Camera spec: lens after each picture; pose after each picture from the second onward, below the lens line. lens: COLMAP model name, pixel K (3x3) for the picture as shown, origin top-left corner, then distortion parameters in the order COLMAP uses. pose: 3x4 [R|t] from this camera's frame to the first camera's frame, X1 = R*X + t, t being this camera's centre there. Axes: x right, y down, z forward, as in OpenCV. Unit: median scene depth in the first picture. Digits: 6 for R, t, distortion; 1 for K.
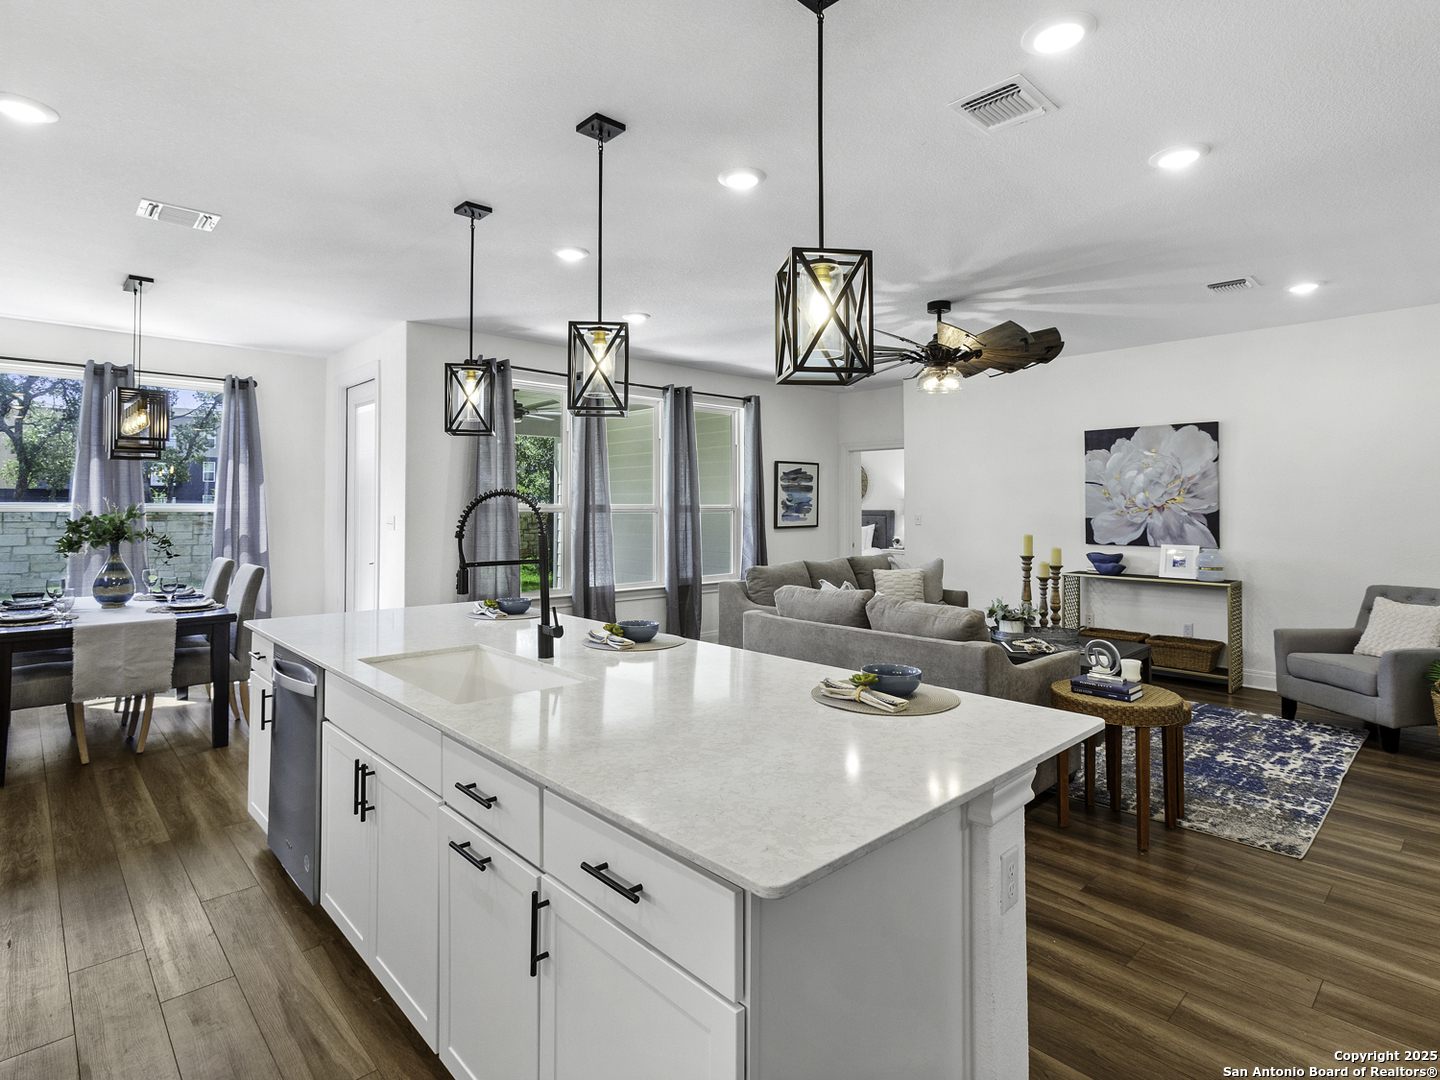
lens RADIAL K [[754.9, 0, 718.5], [0, 754.9, 508.7], [0, 0, 1]] dist [-0.000971, 0.000156]
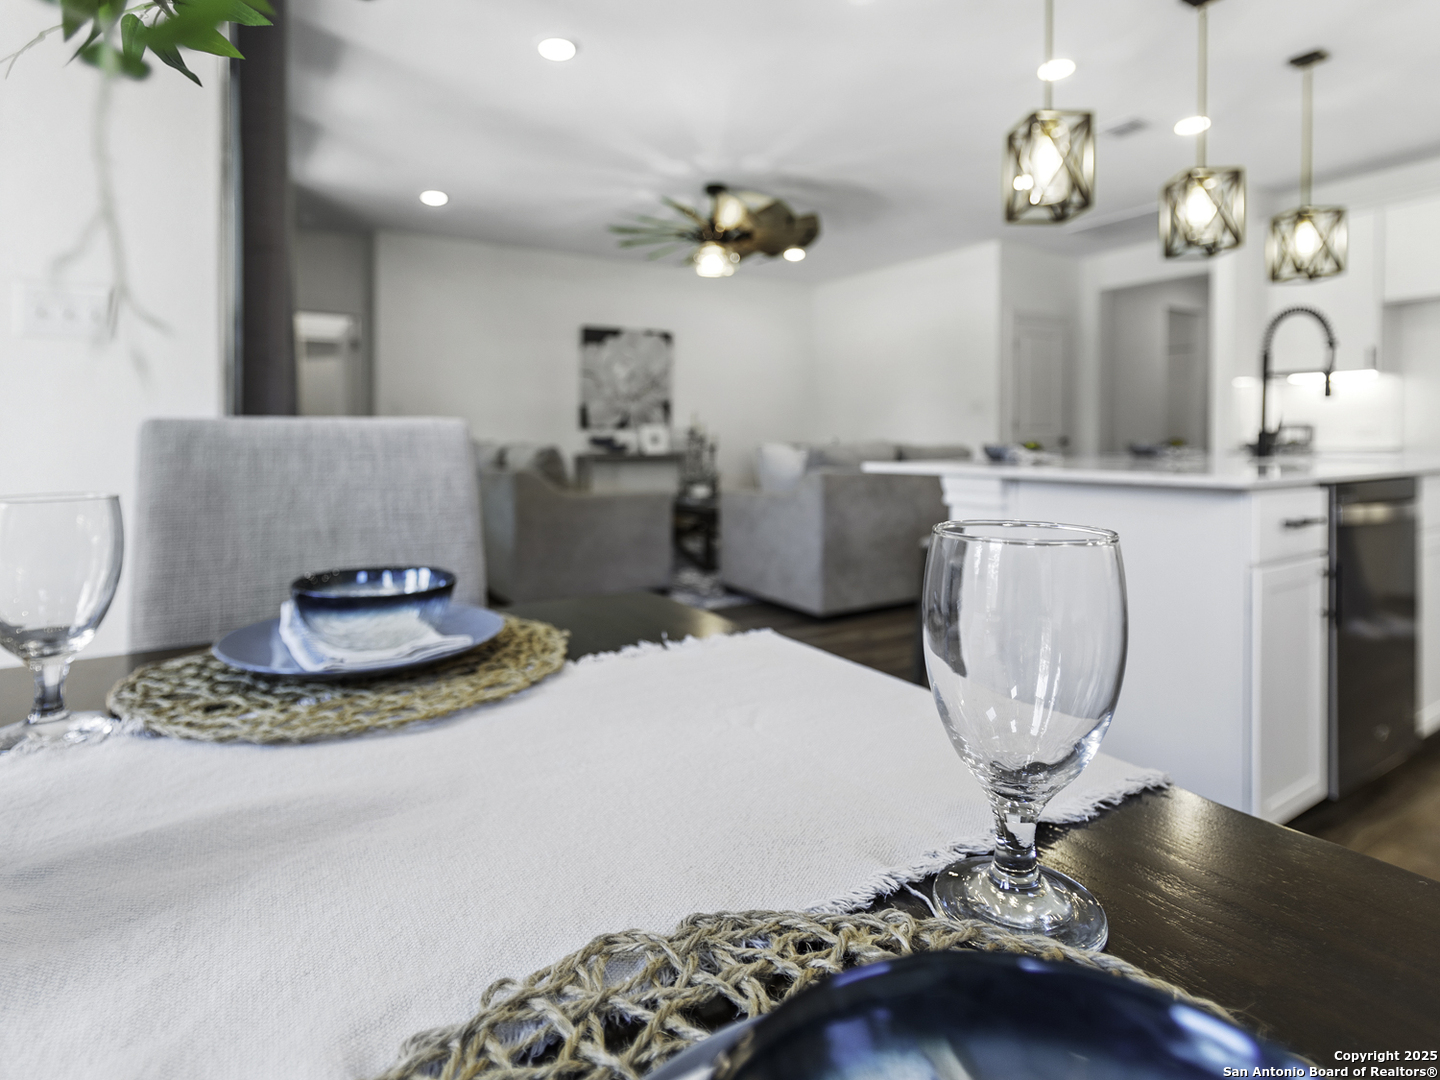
lens RADIAL K [[762.6, 0, 720.5], [0, 762.6, 460.8], [0, 0, 1]] dist [-0.000457, -0.000079]
pose [[0.195664, -0.039843, 0.979861, -0.604445], [0.011544, 0.999199, 0.038324, 0.055705], [-0.980603, 0.003813, 0.195967, 0.614659]]
